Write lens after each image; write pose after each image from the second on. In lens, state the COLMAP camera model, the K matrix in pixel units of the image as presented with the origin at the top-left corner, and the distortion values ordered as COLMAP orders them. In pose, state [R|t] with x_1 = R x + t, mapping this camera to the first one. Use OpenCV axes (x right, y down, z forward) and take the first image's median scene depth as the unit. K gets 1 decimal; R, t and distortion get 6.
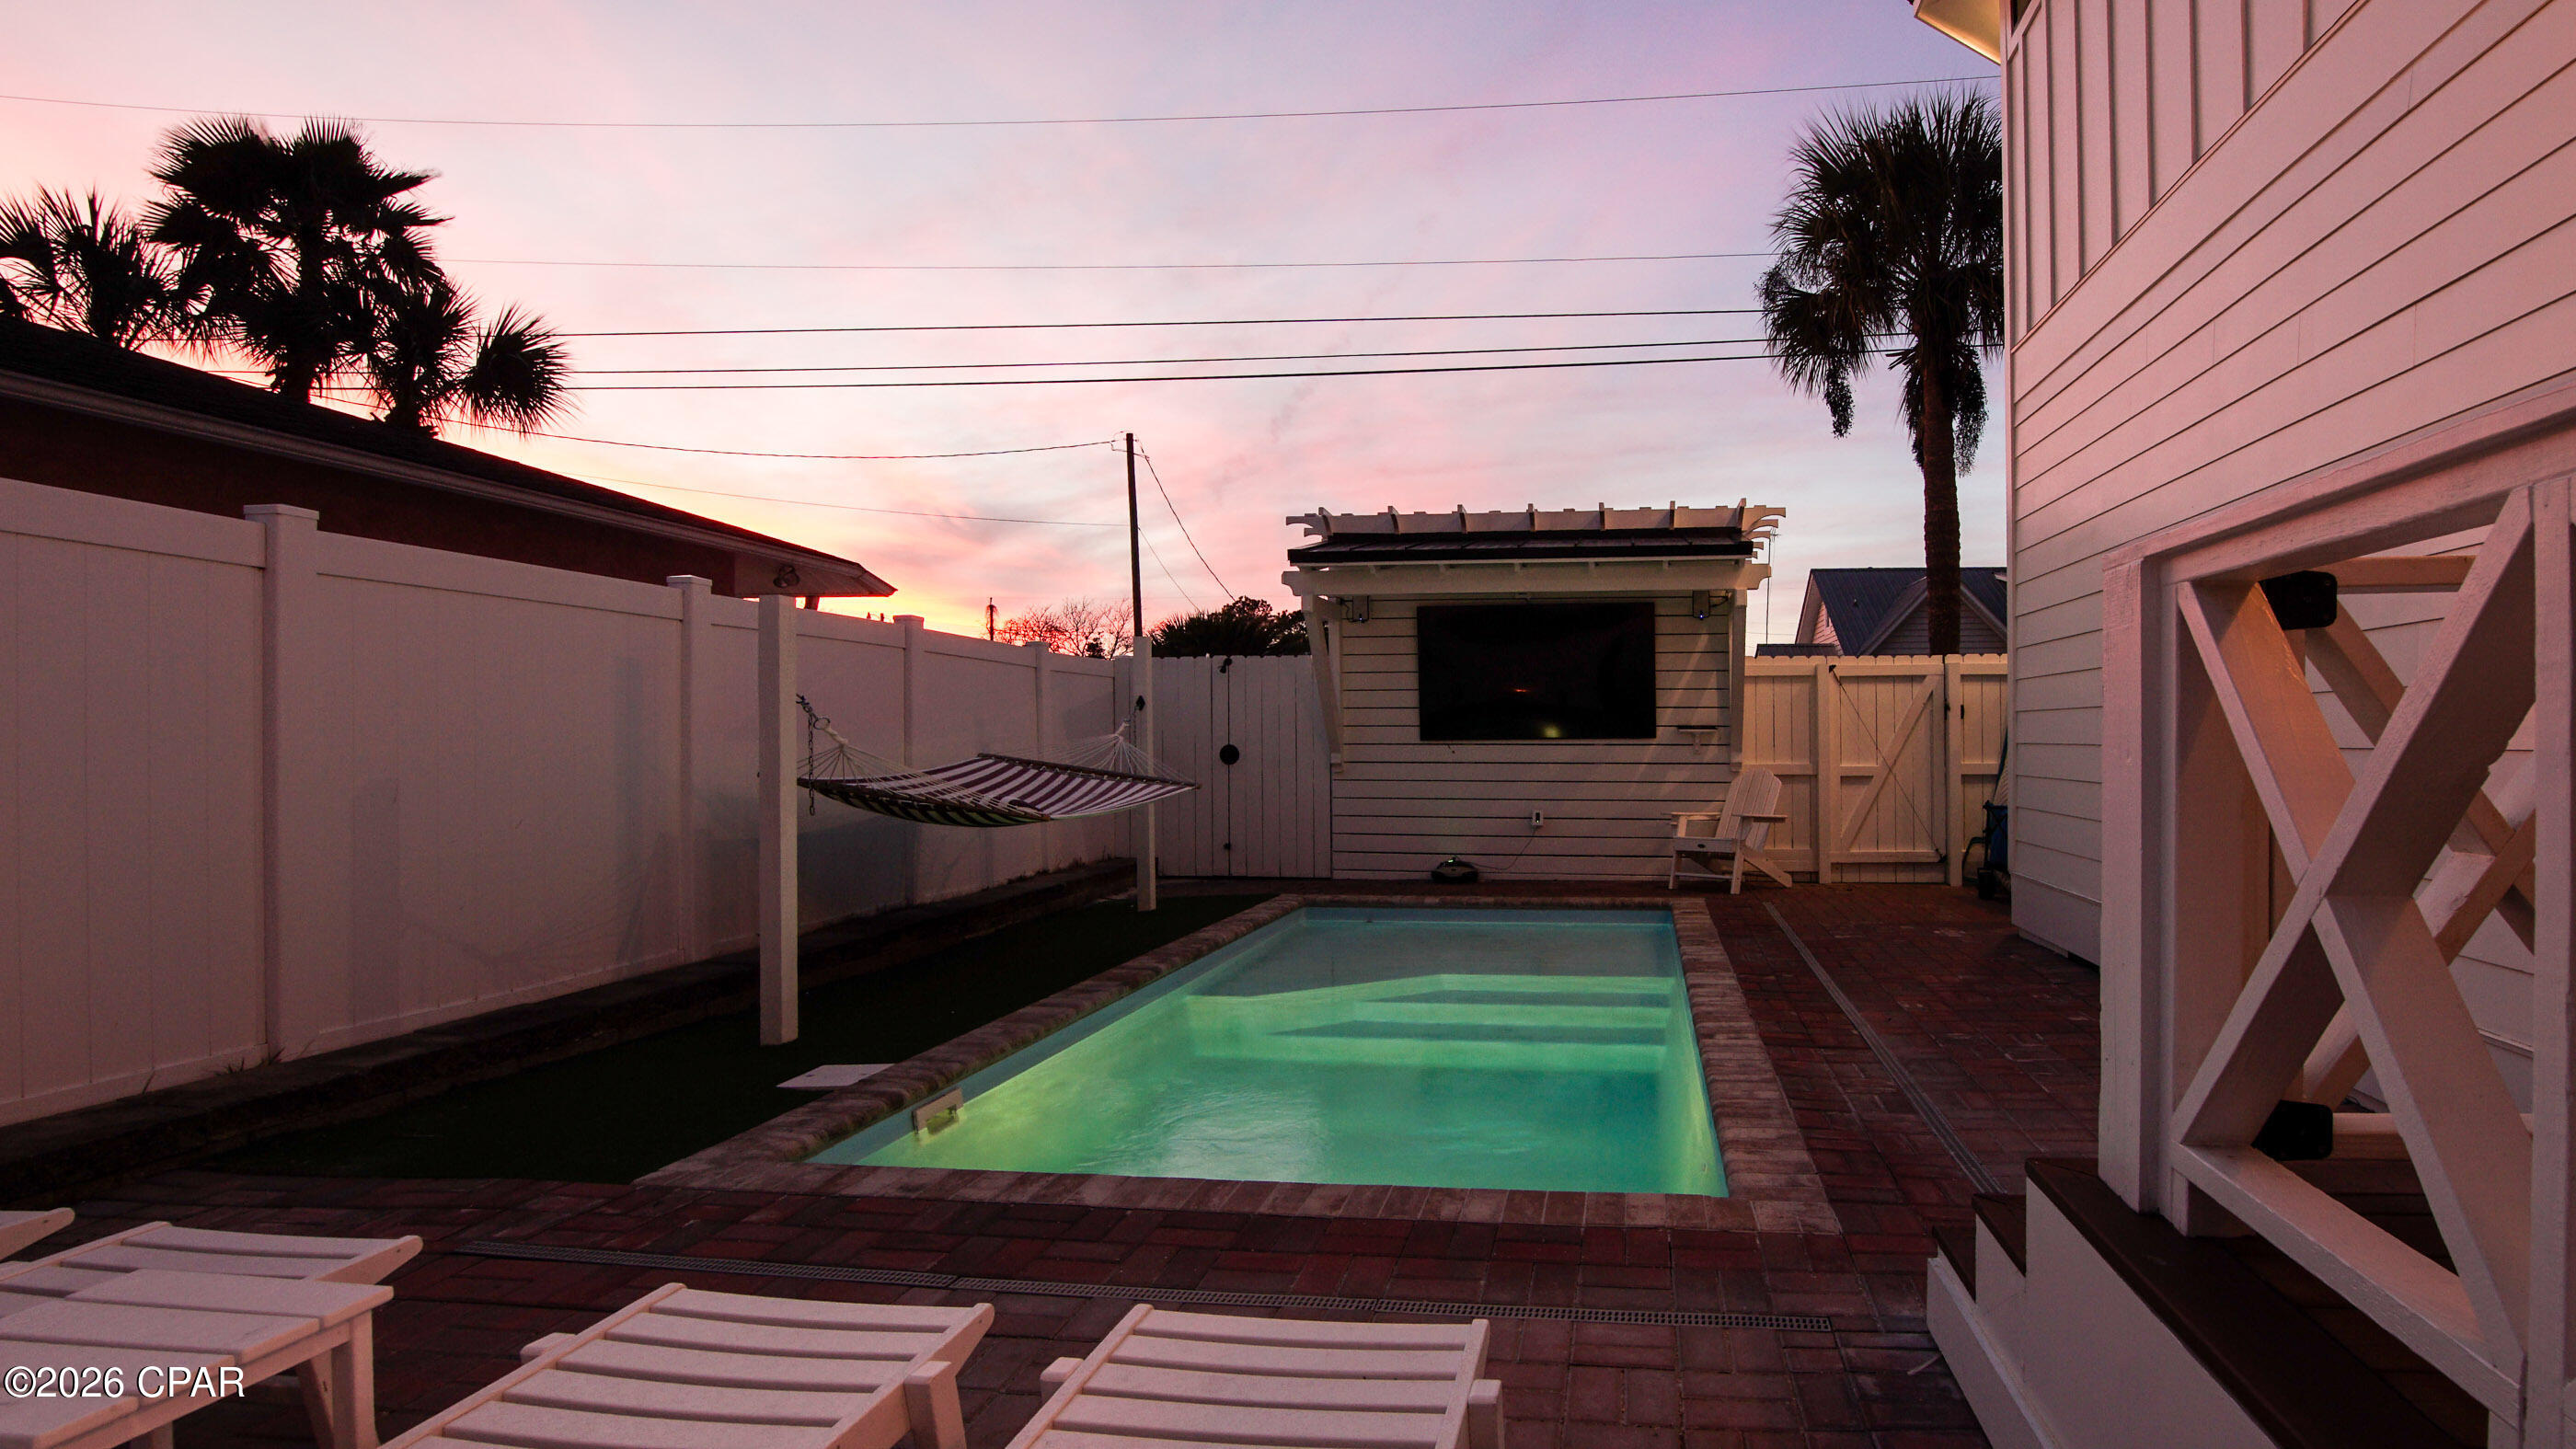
lens RADIAL K [[1249.3, 0, 1523.3], [0, 1249.3, 749.3], [0, 0, 1]] dist [-0.028103, 0.001522]
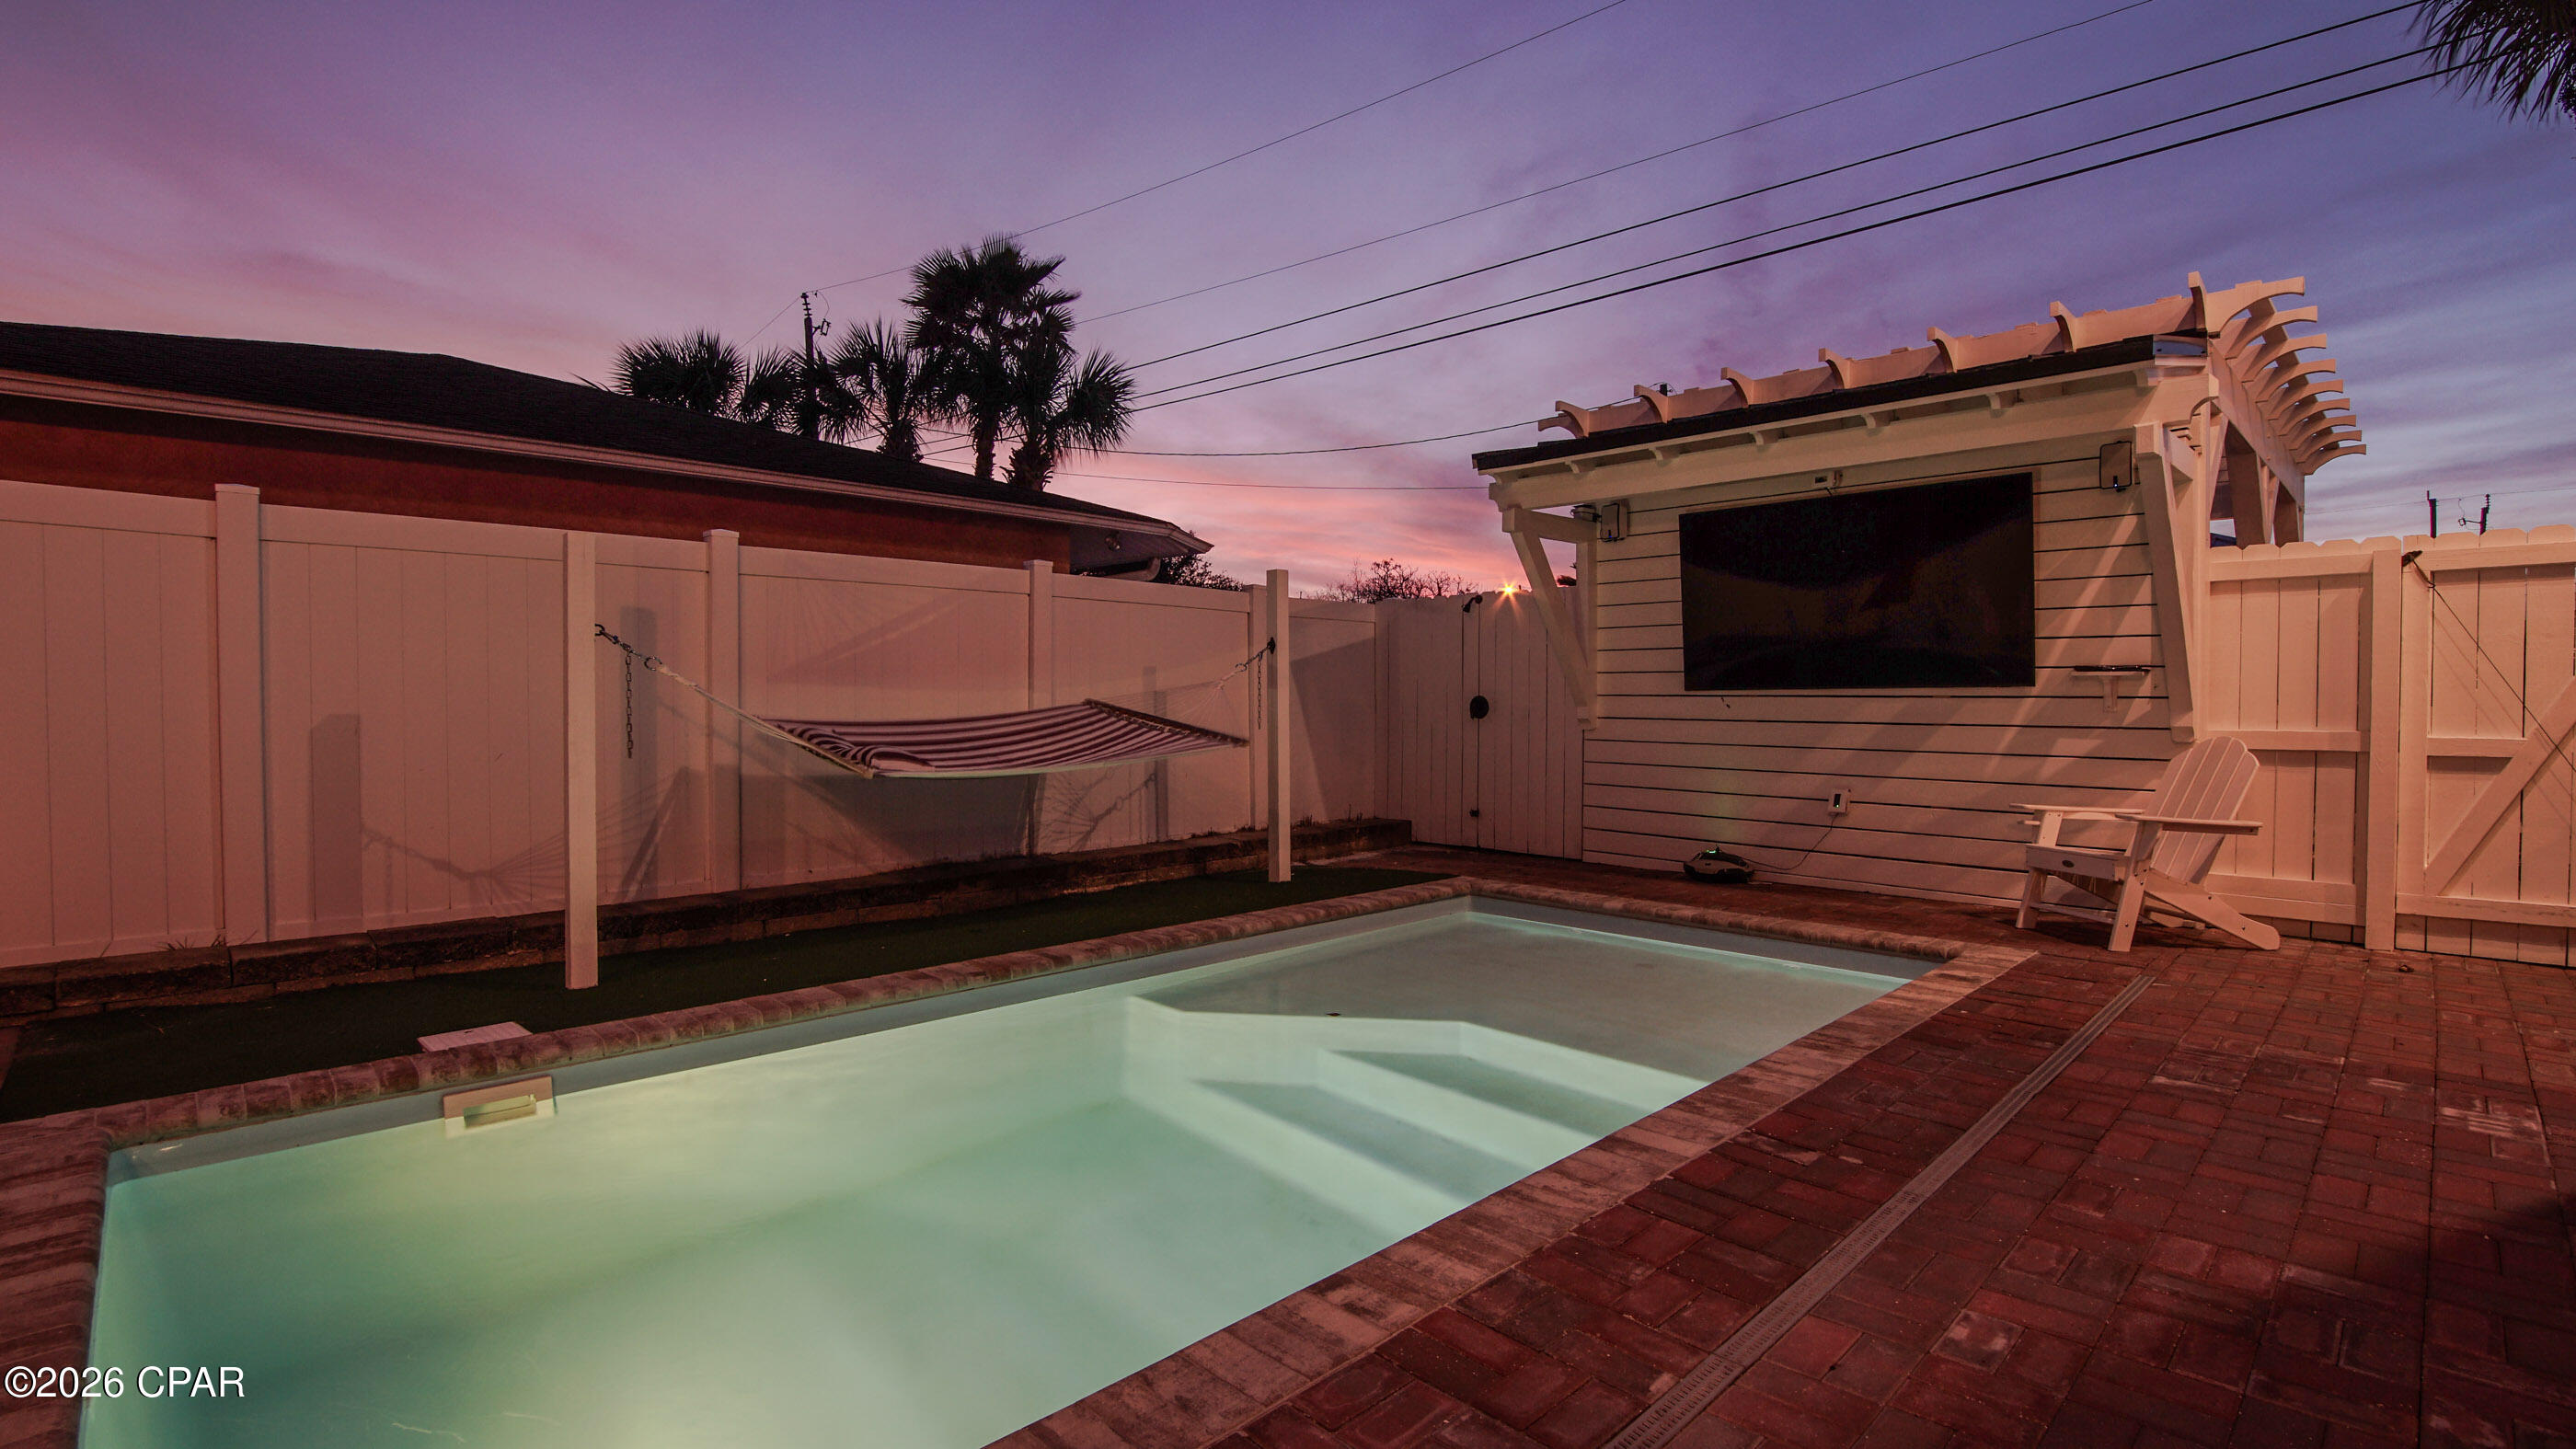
lens RADIAL K [[1184.9, 0, 1288.0], [0, 1184.9, 724.5], [0, 0, 1]] dist [-0.023127, 0.000476]
pose [[0.766201, 0.017991, -0.642349, 0.199251], [-0.008335, 0.999802, 0.018060, 0.002755], [0.642546, -0.008484, 0.766200, 0.298071]]
